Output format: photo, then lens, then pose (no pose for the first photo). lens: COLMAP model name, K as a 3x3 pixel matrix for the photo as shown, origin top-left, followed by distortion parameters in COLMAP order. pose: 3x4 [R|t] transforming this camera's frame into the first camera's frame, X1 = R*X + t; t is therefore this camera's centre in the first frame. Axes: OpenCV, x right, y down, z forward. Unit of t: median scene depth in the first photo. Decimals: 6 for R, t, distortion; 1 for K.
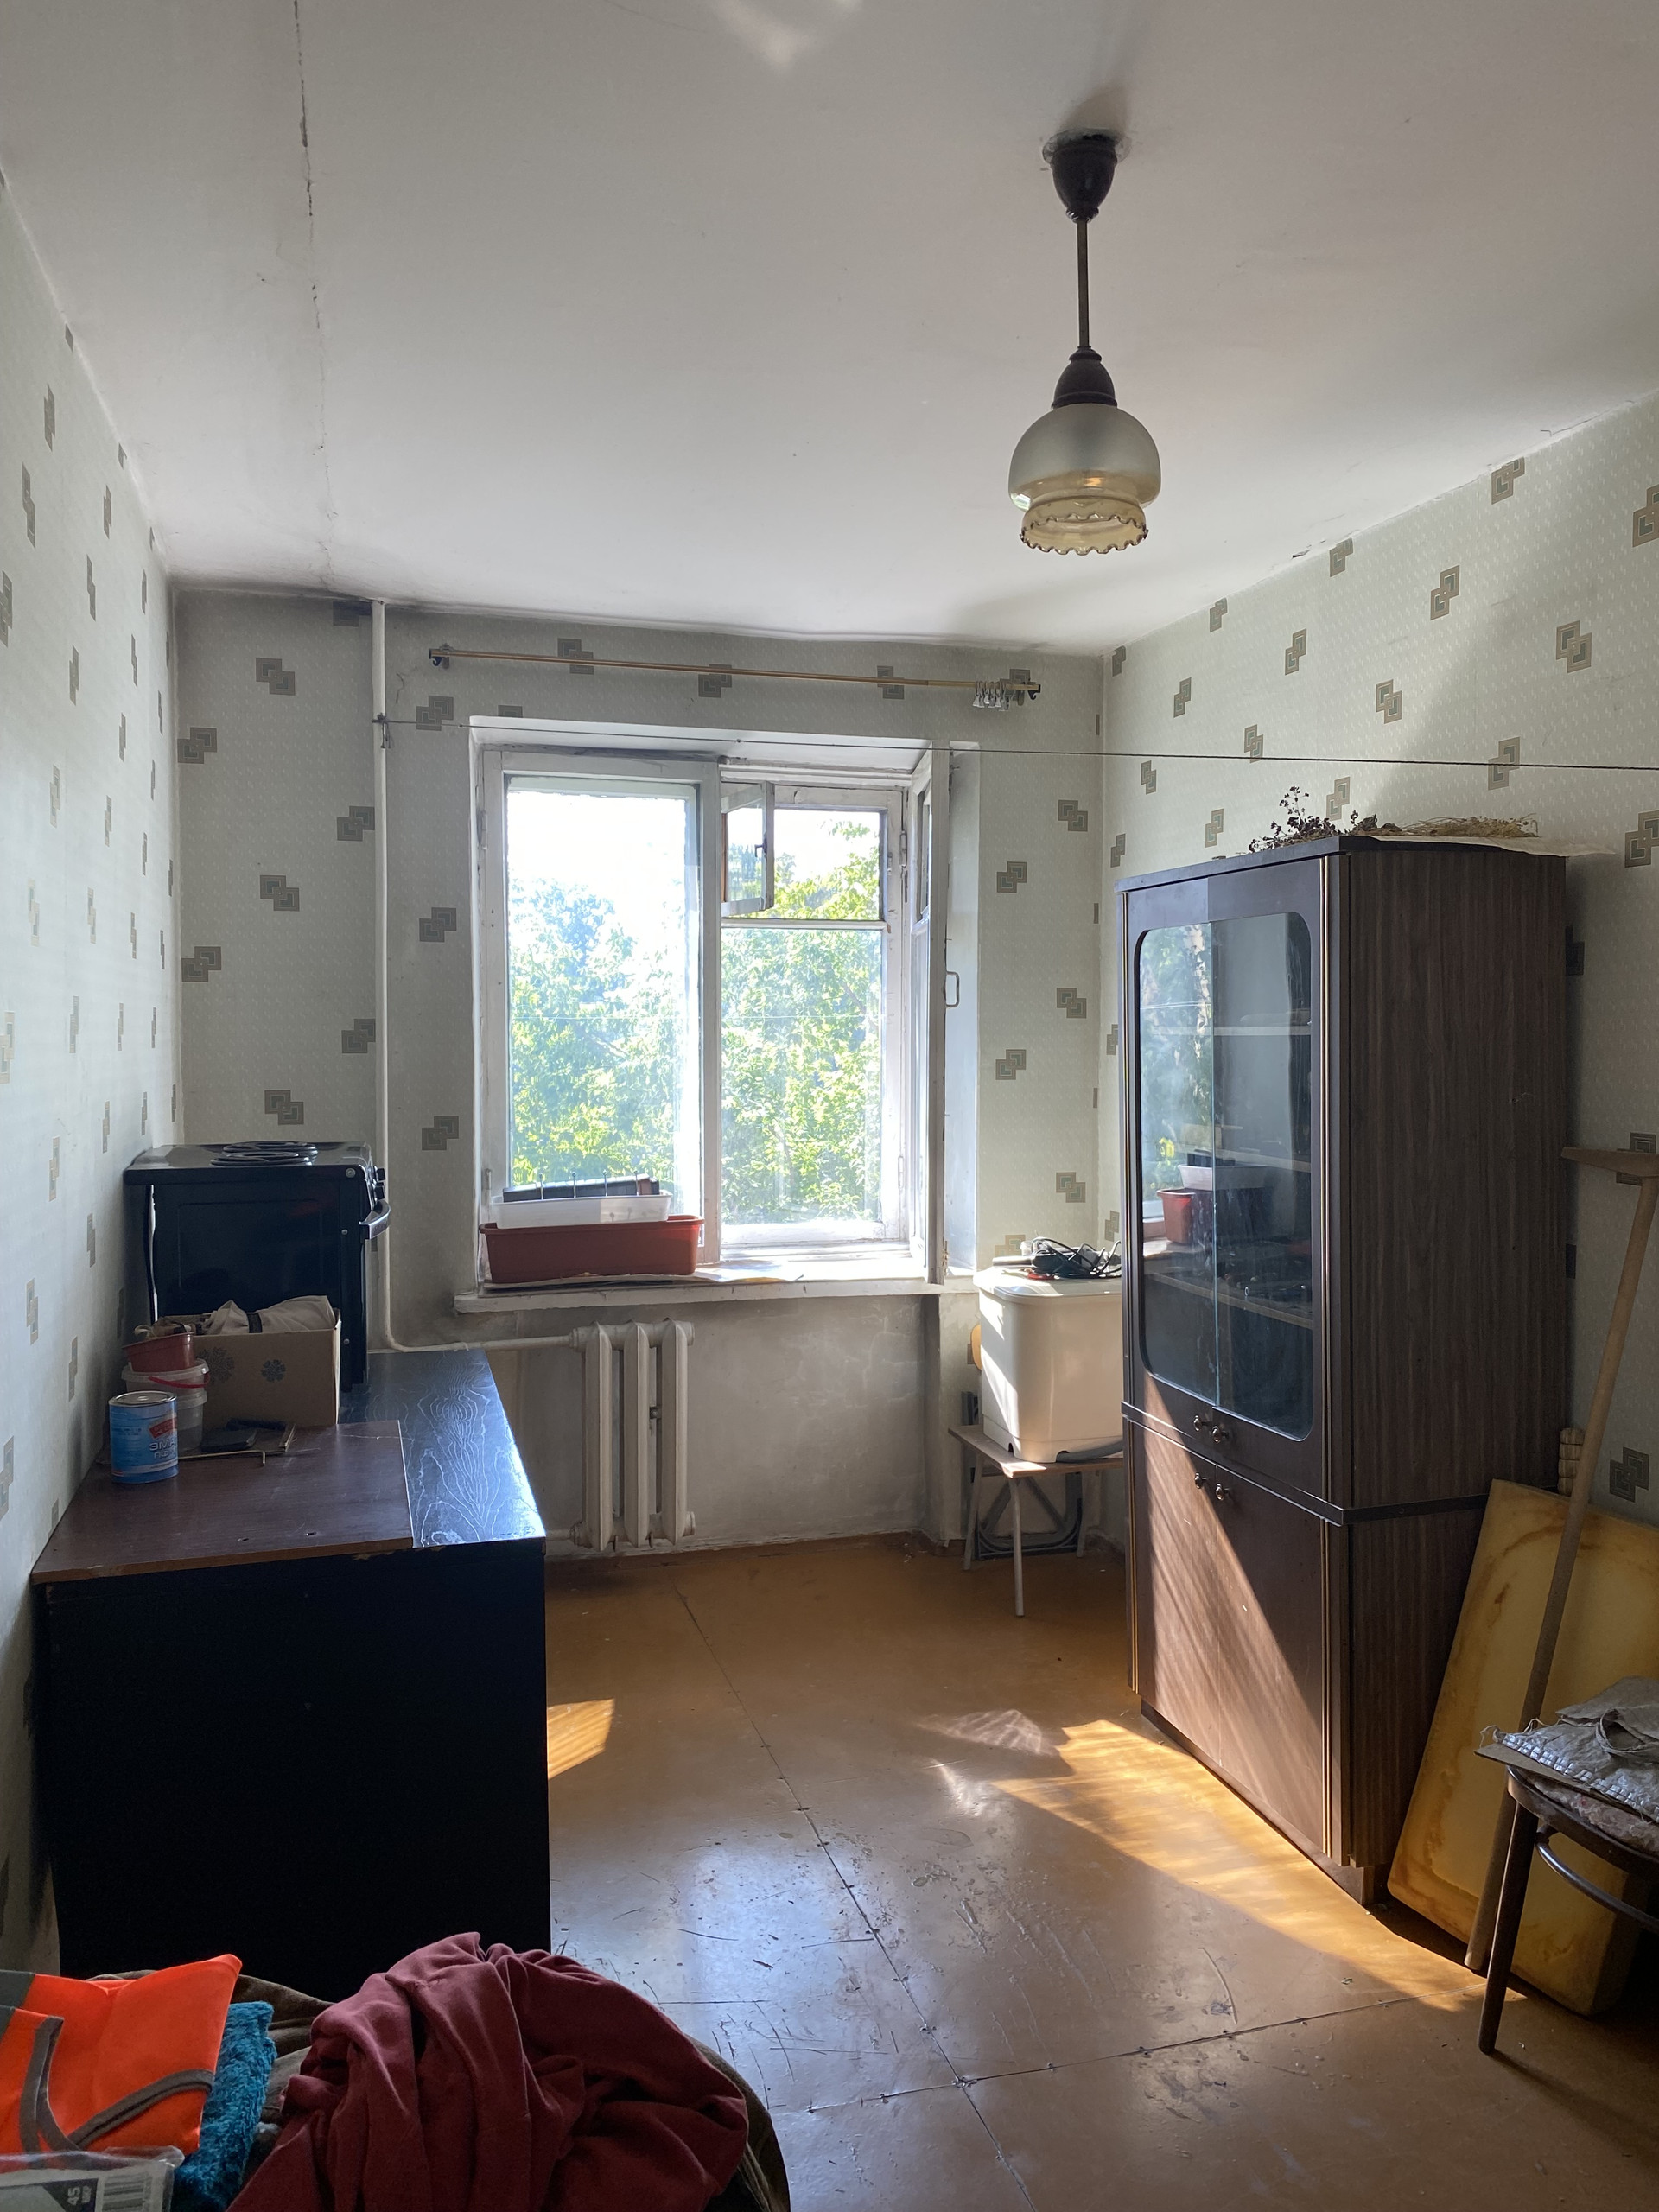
lens RADIAL K [[1681.7, 0, 852.5], [0, 1681.7, 1093.5], [0, 0, 1]] dist [0.057238, -0.082843]
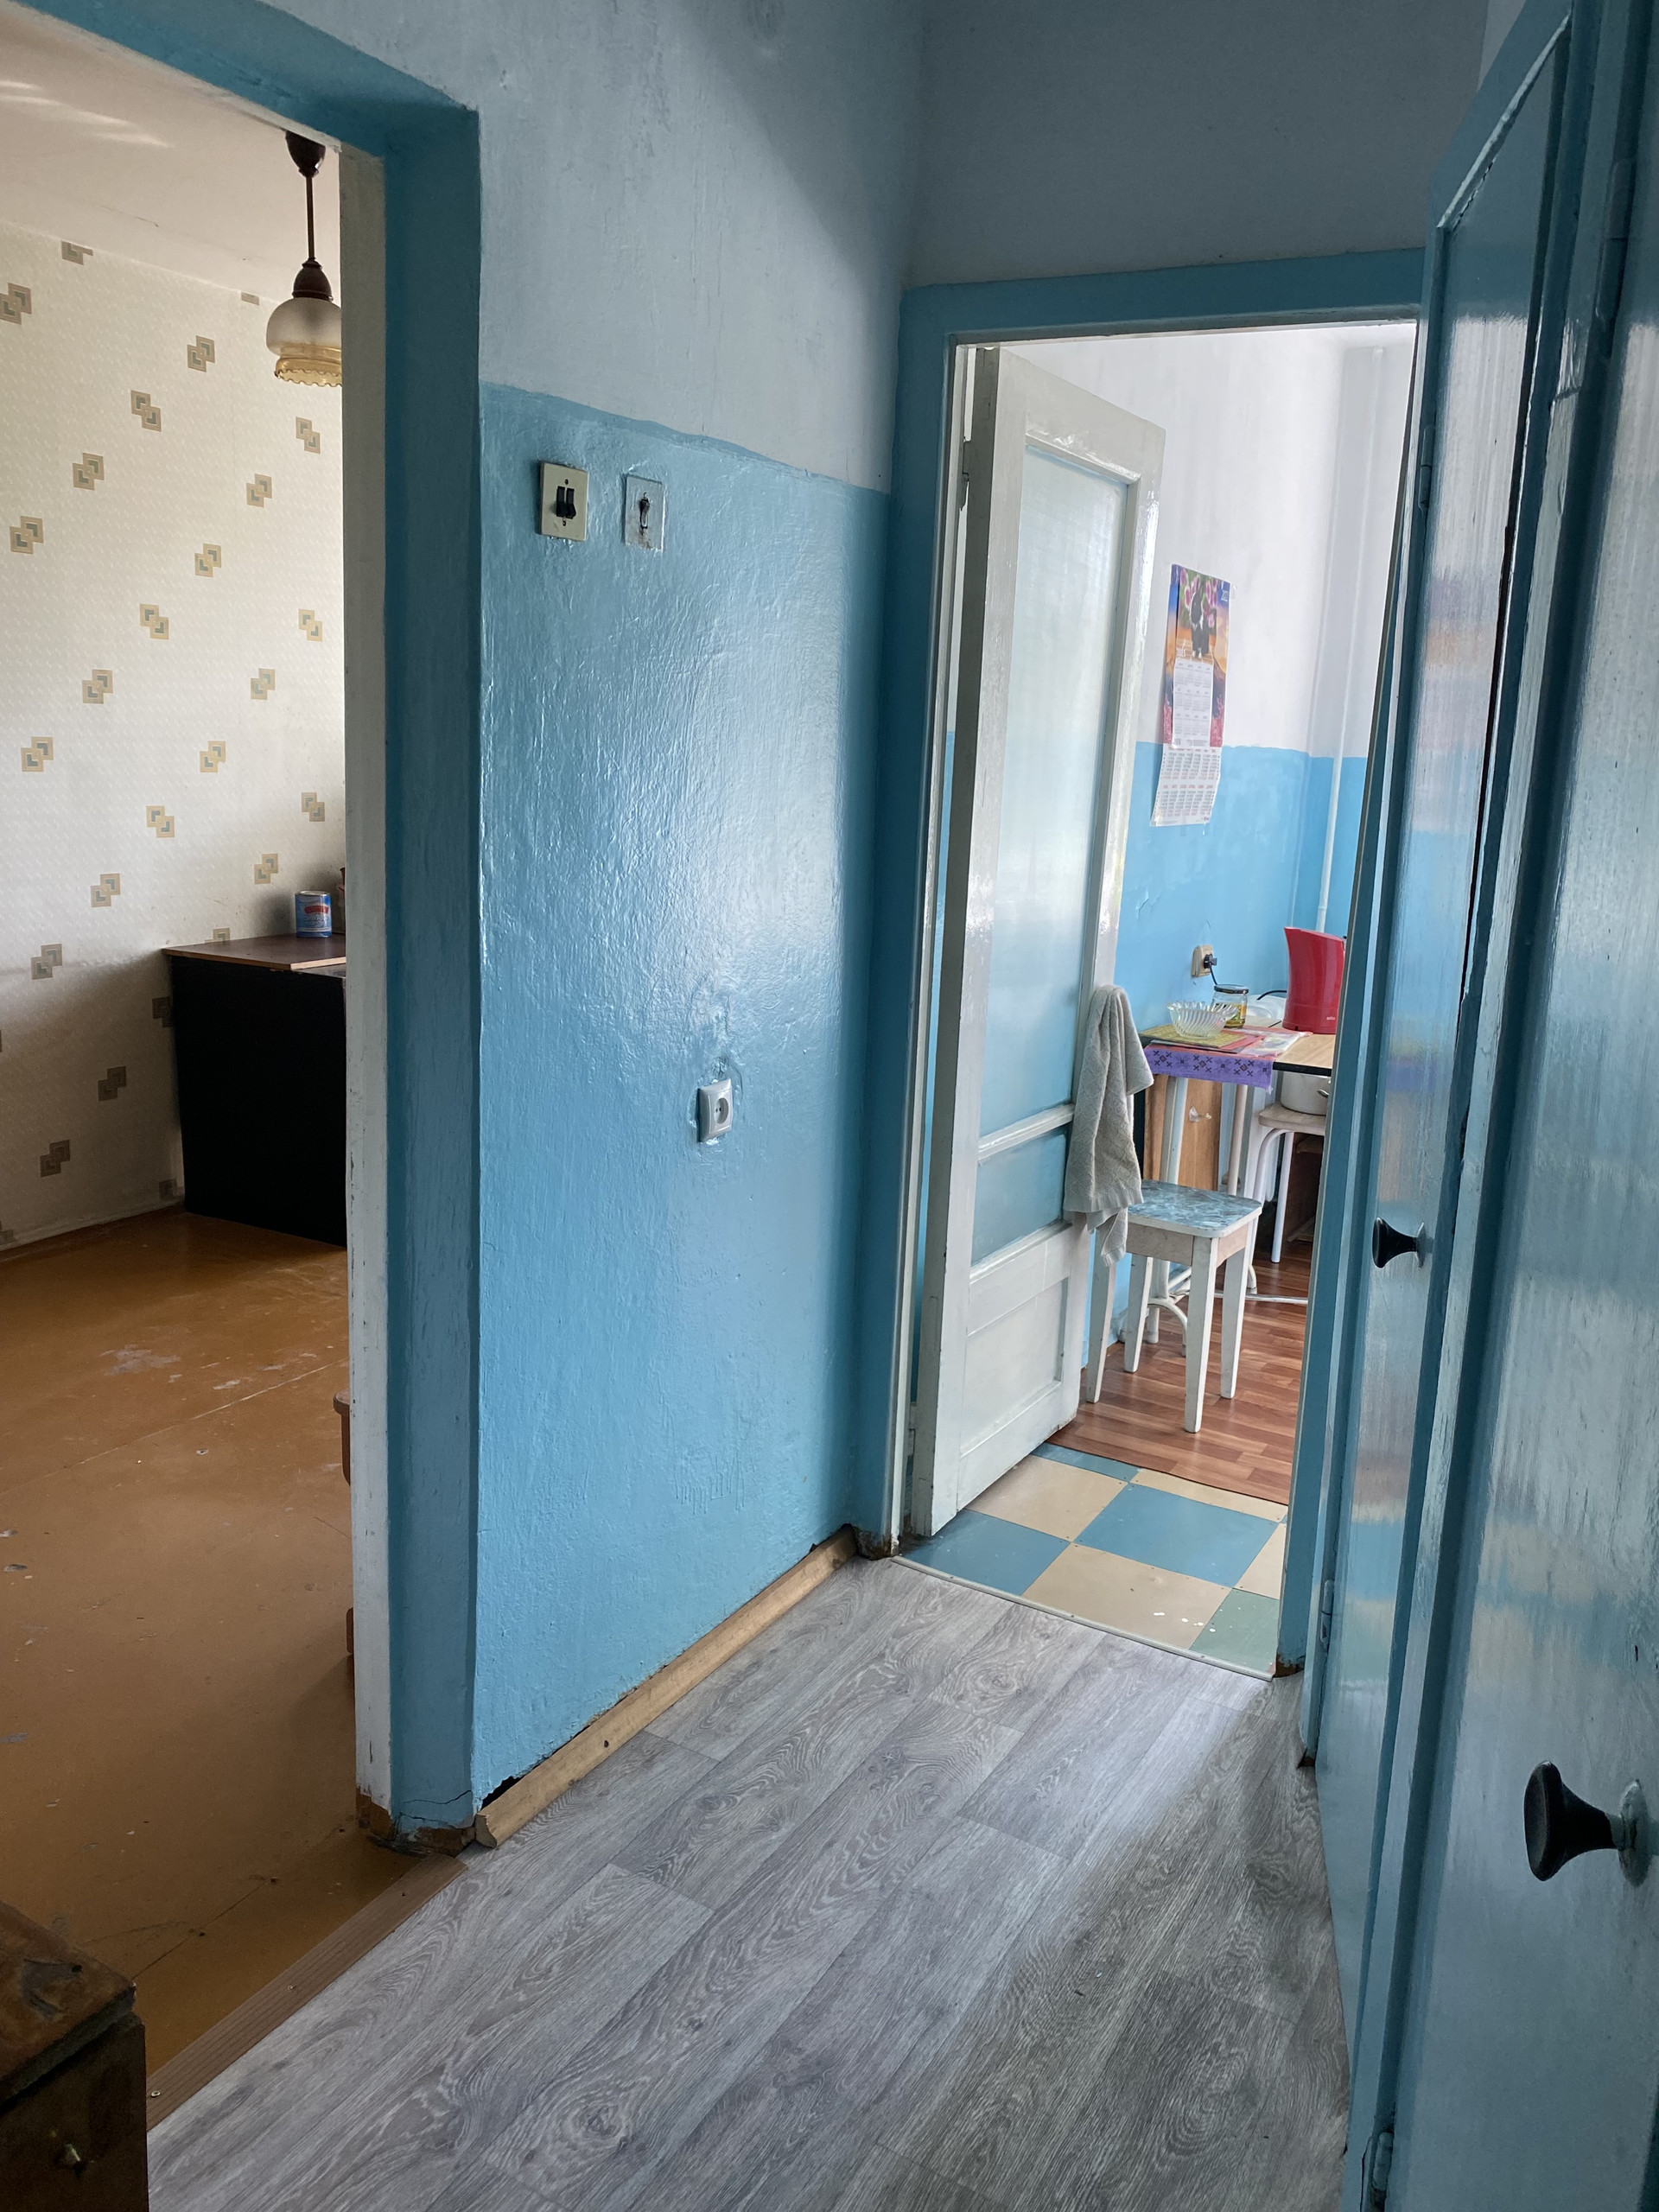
lens RADIAL K [[1681.7, 0, 848.3], [0, 1681.7, 1072.2], [0, 0, 1]] dist [0.057238, -0.082843]
pose [[0.697626, 0.168968, -0.696252, 0.850326], [-0.066430, 0.982861, 0.171962, 0.010041], [0.713375, -0.073713, 0.696894, 0.075019]]
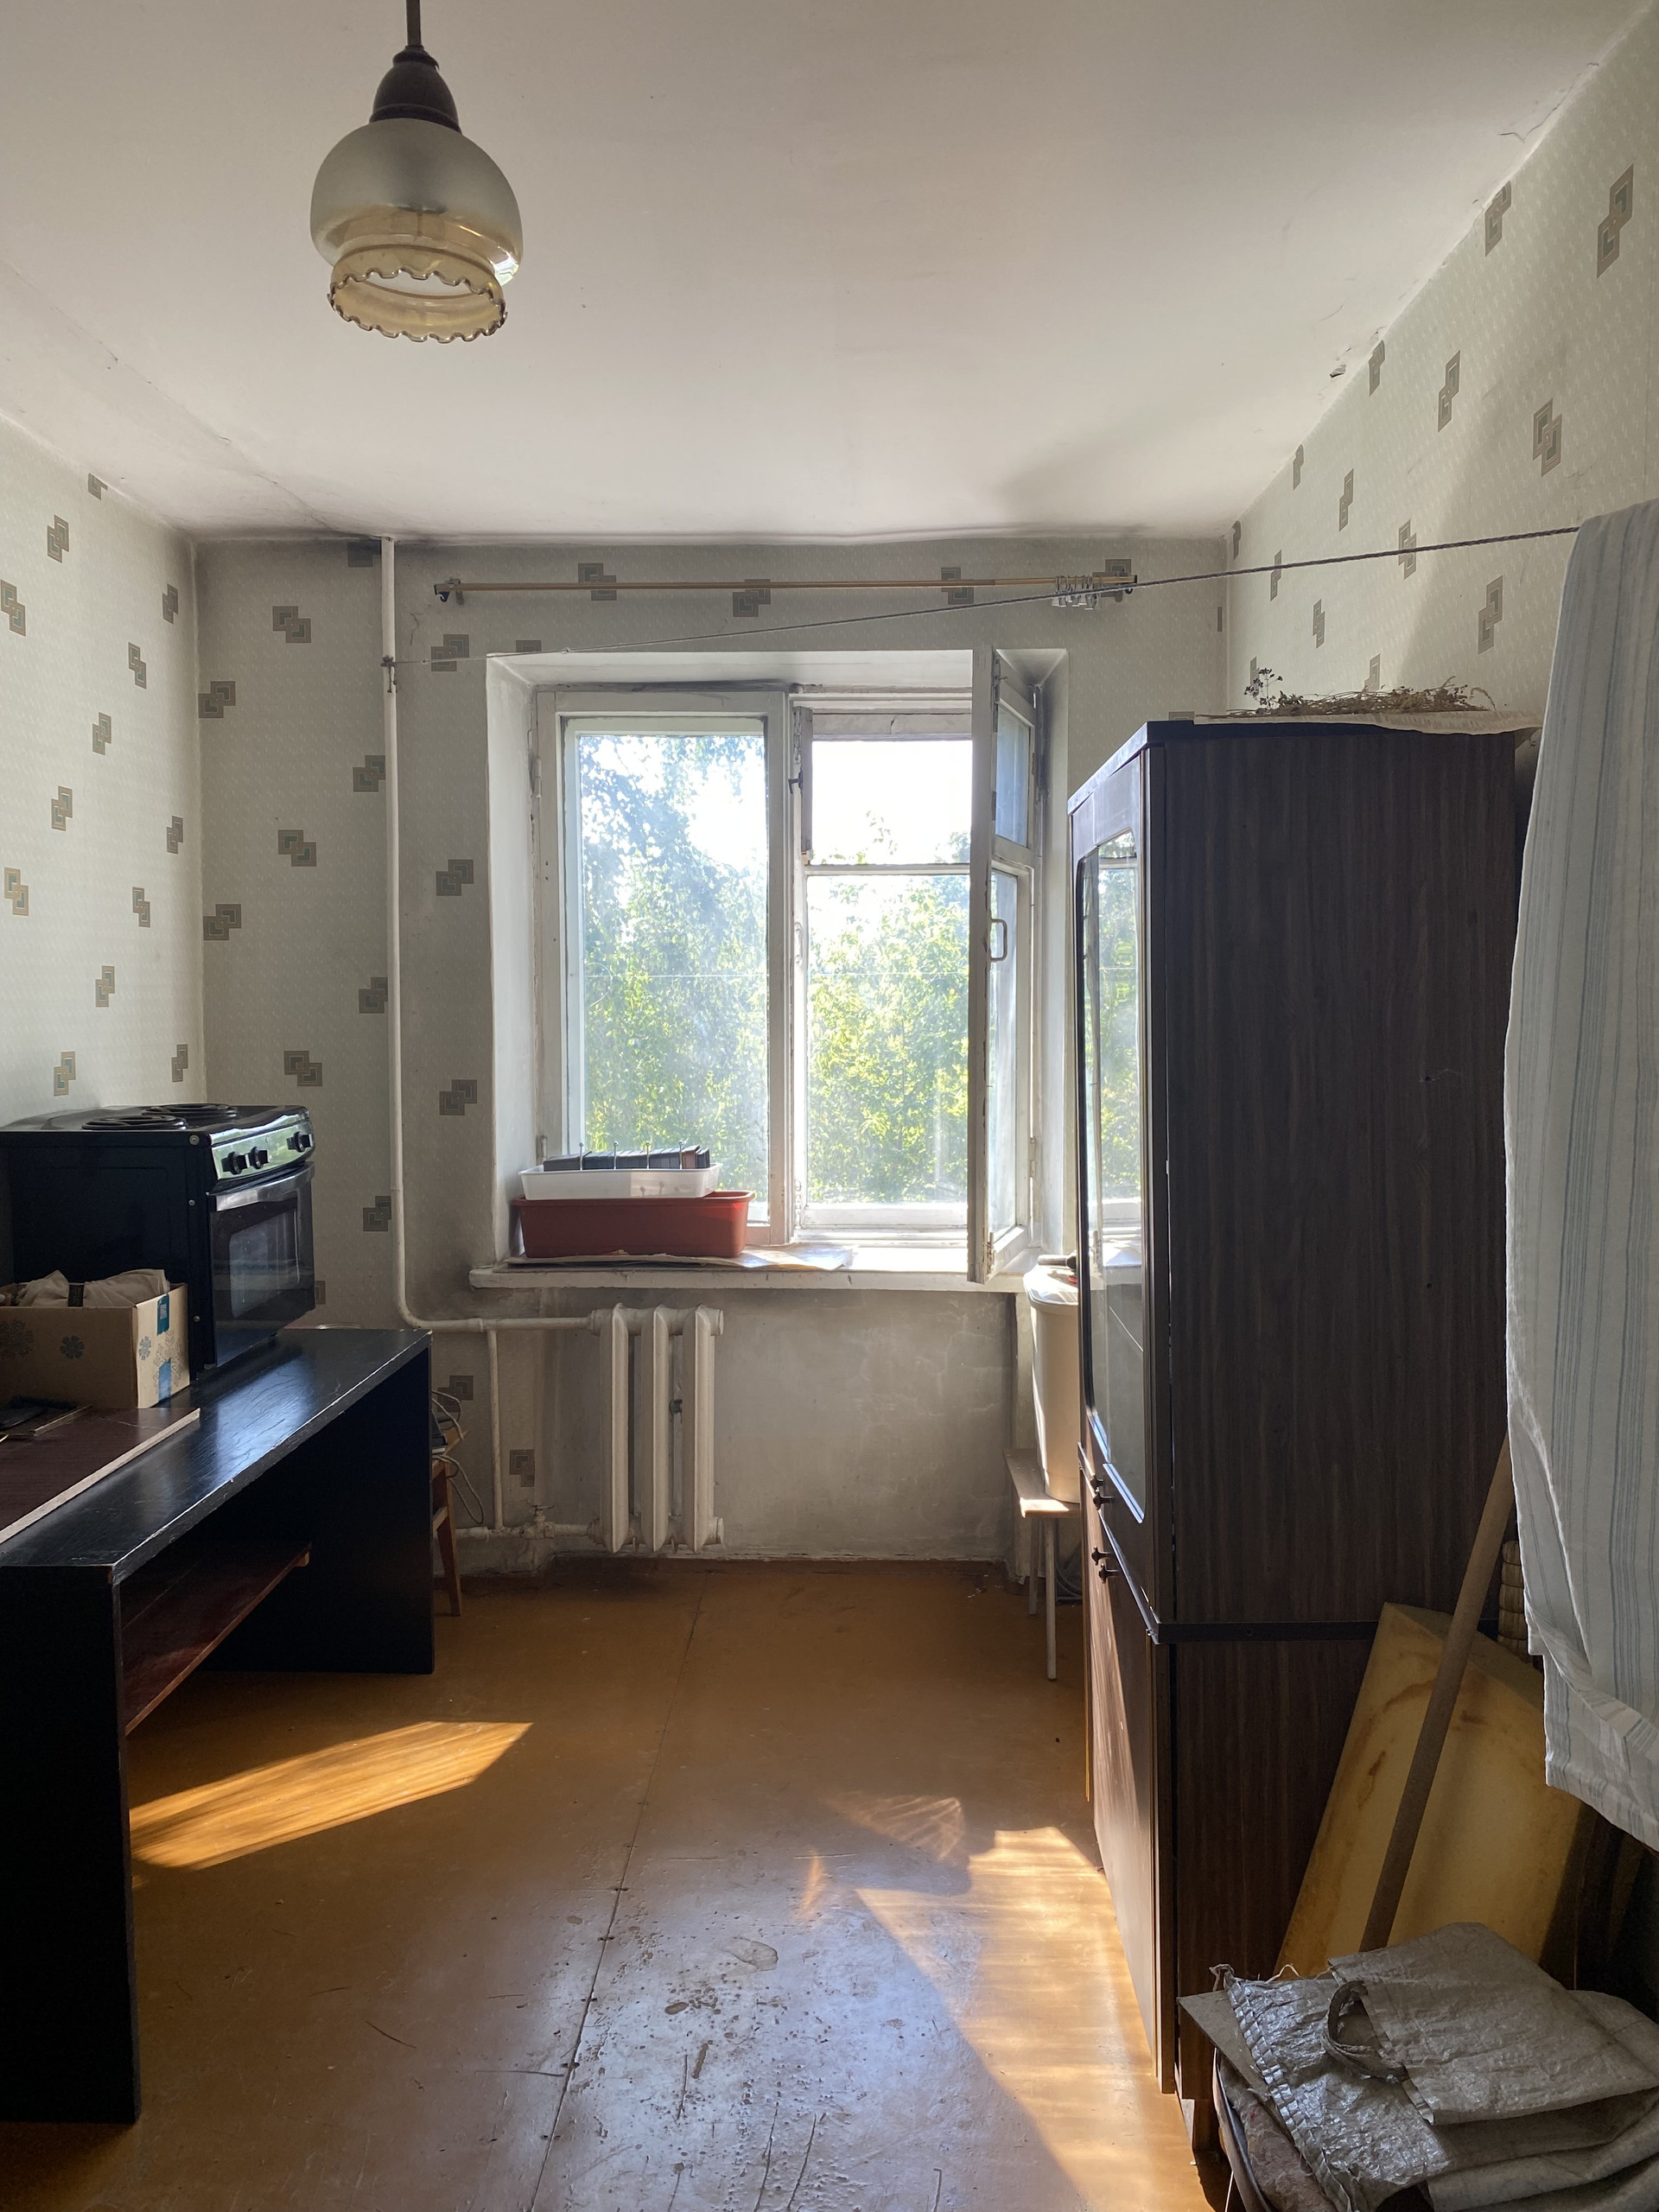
lens RADIAL K [[1681.7, 0, 841.8], [0, 1681.7, 1079.9], [0, 0, 1]] dist [0.057238, -0.082843]
pose [[0.953158, 0.013164, -0.302187, 0.256132], [-0.008811, 0.999837, 0.015764, -0.003406], [0.302345, -0.012363, 0.953118, 0.166624]]
